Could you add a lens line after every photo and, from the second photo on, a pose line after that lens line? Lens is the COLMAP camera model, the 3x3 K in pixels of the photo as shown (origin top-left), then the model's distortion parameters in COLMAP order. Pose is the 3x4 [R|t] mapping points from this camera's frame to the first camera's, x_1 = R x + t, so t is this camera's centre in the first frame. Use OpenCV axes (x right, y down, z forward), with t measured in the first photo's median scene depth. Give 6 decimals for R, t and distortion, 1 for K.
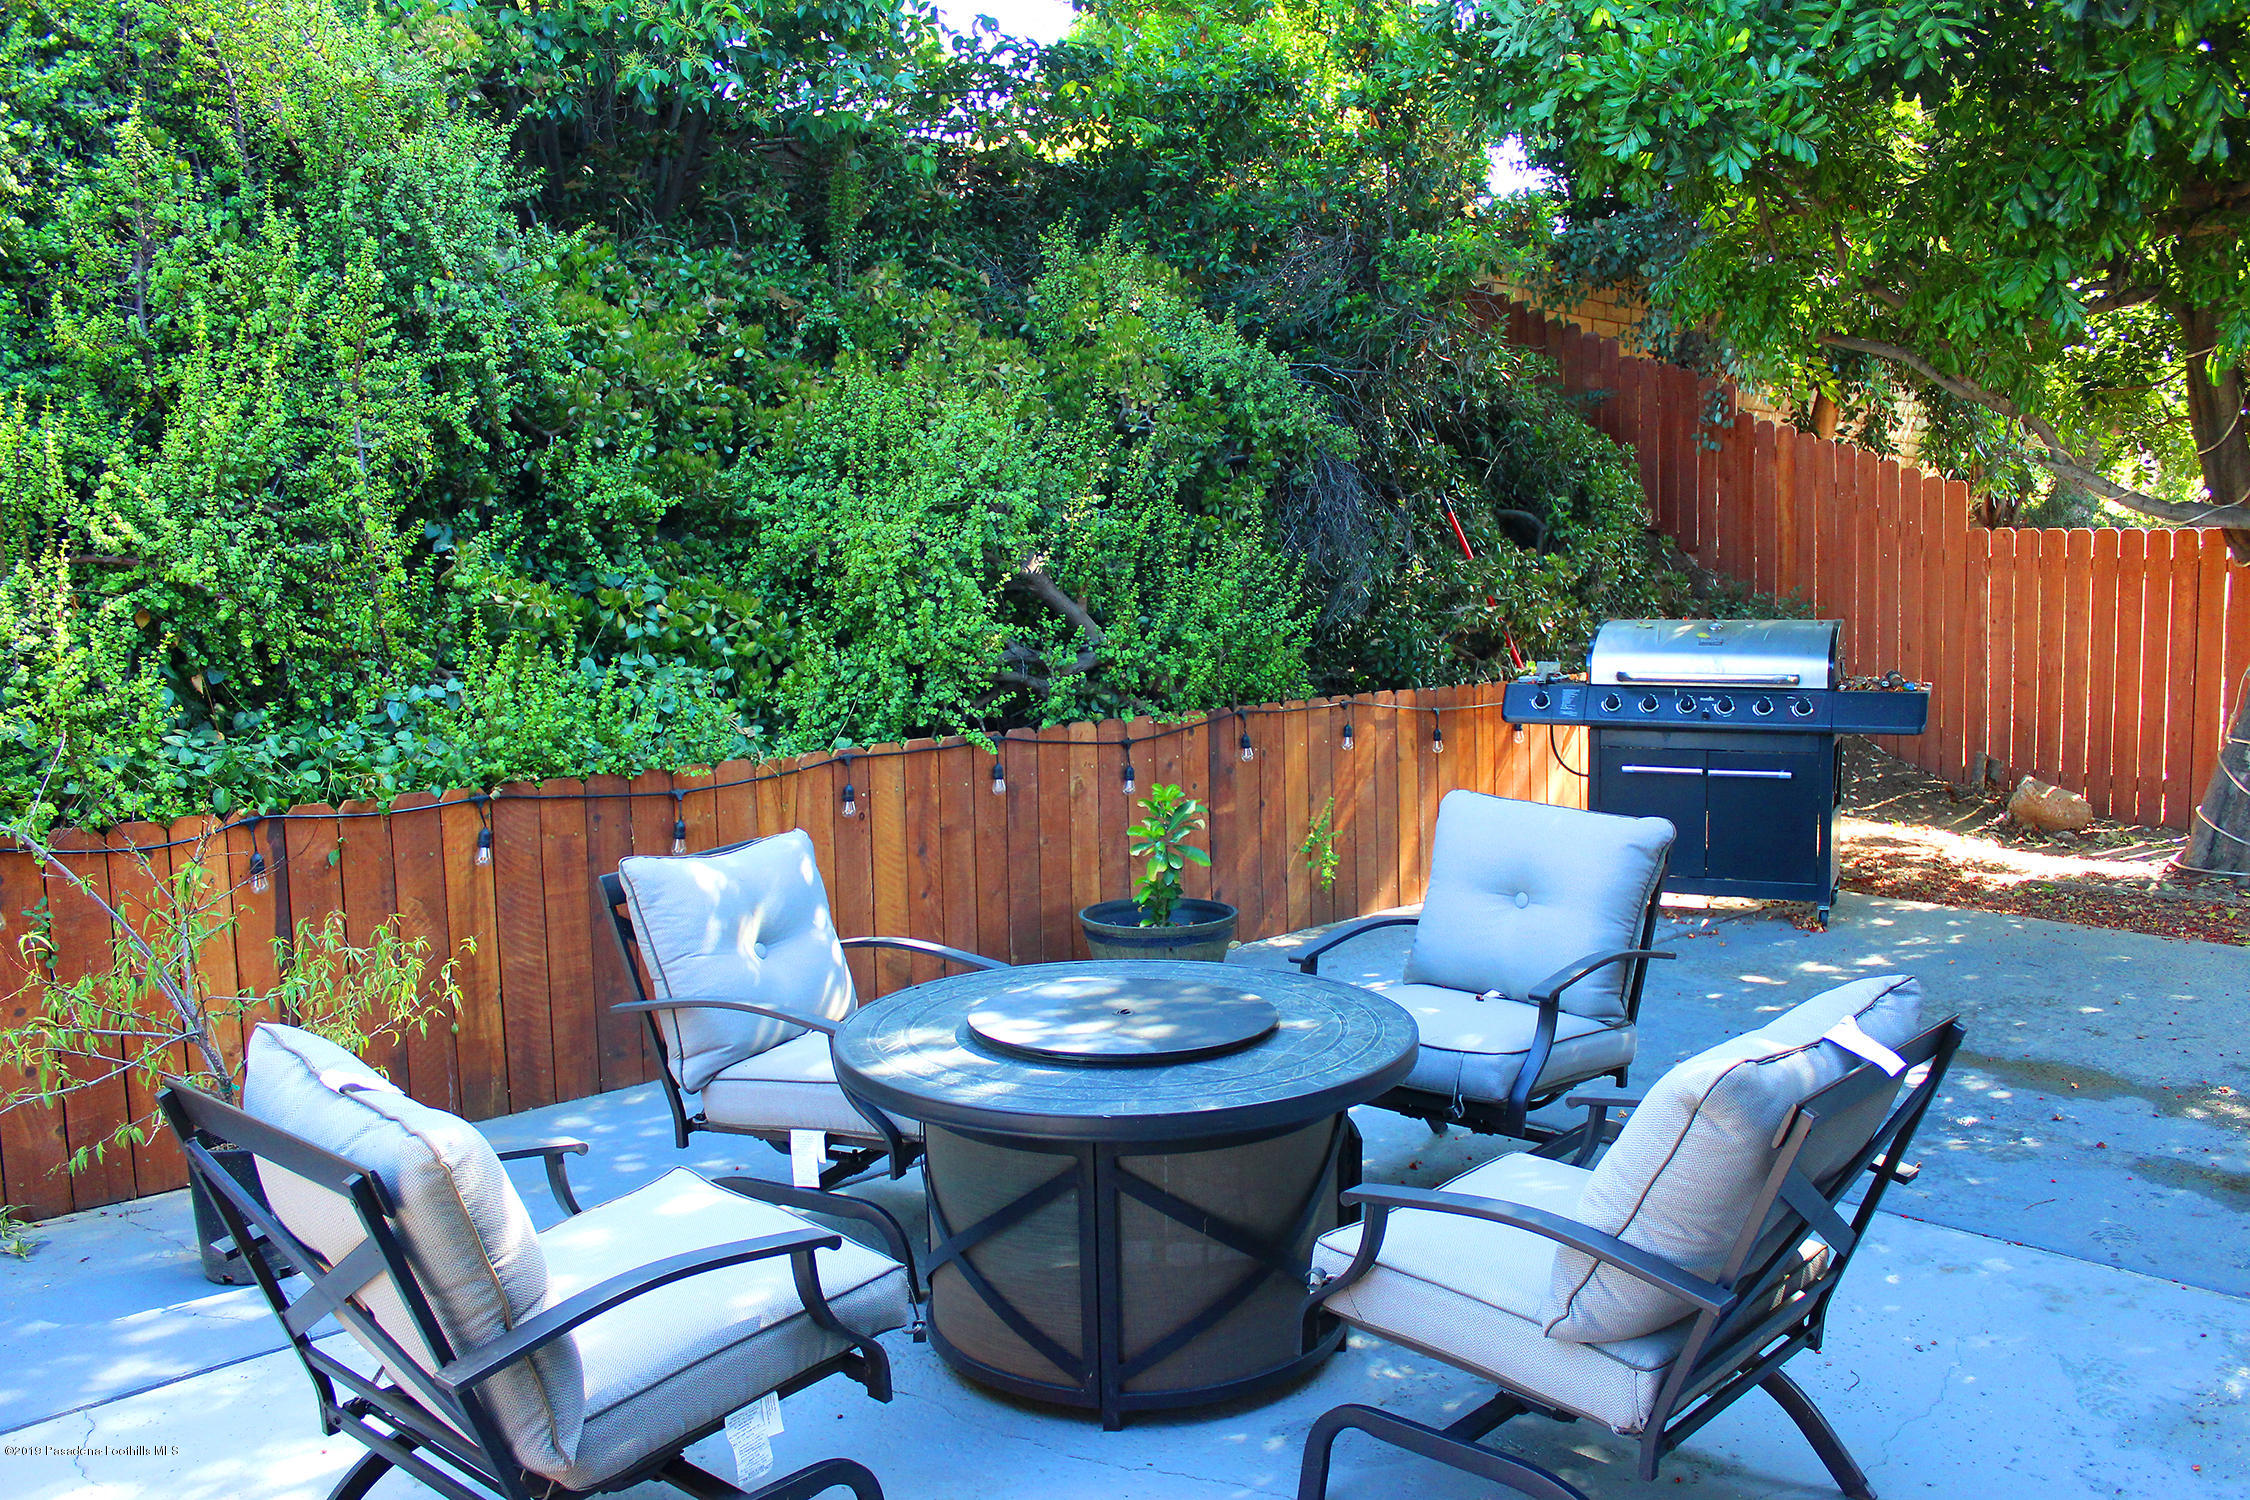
lens RADIAL K [[1890.8, 0, 1099.4], [0, 1890.8, 791.8], [0, 0, 1]] dist [-0.073650, 0.033260]
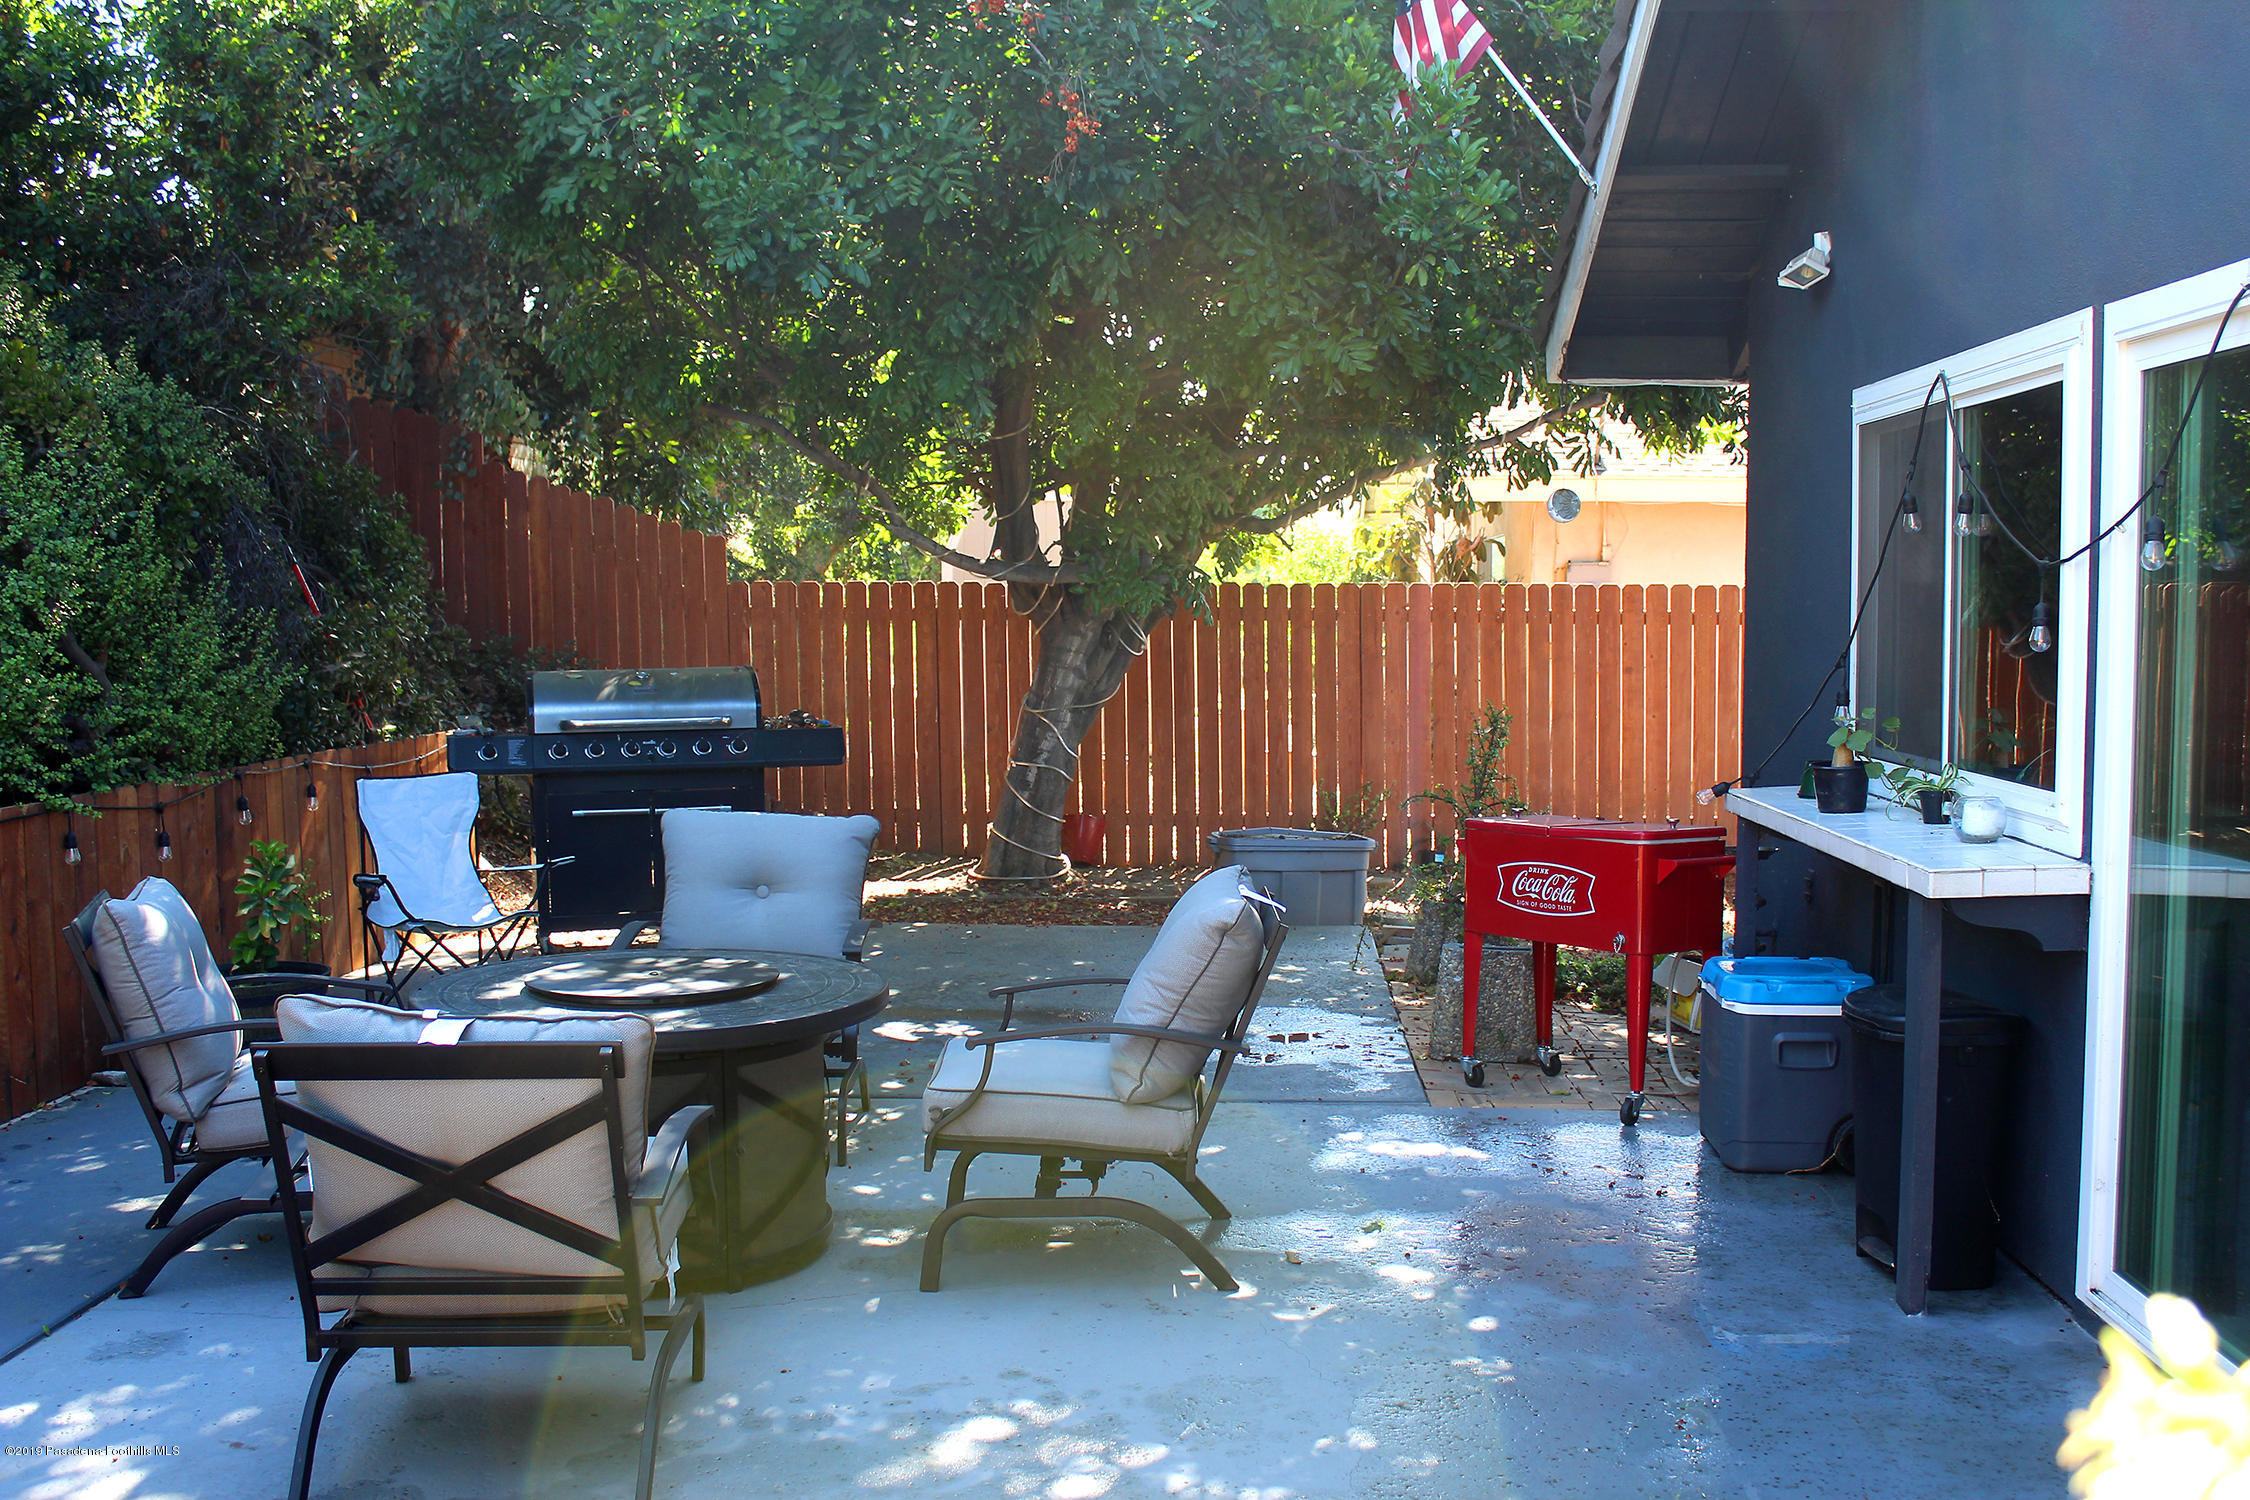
lens RADIAL K [[2199.4, 0, 1128.3], [0, 2199.4, 749.0], [0, 0, 1]] dist [-0.020657, 0.000000]
pose [[0.762079, -0.041476, 0.646154, -0.357297], [0.082439, 0.996040, -0.033293, 0.023582], [-0.642214, 0.078640, 0.762481, -0.157694]]
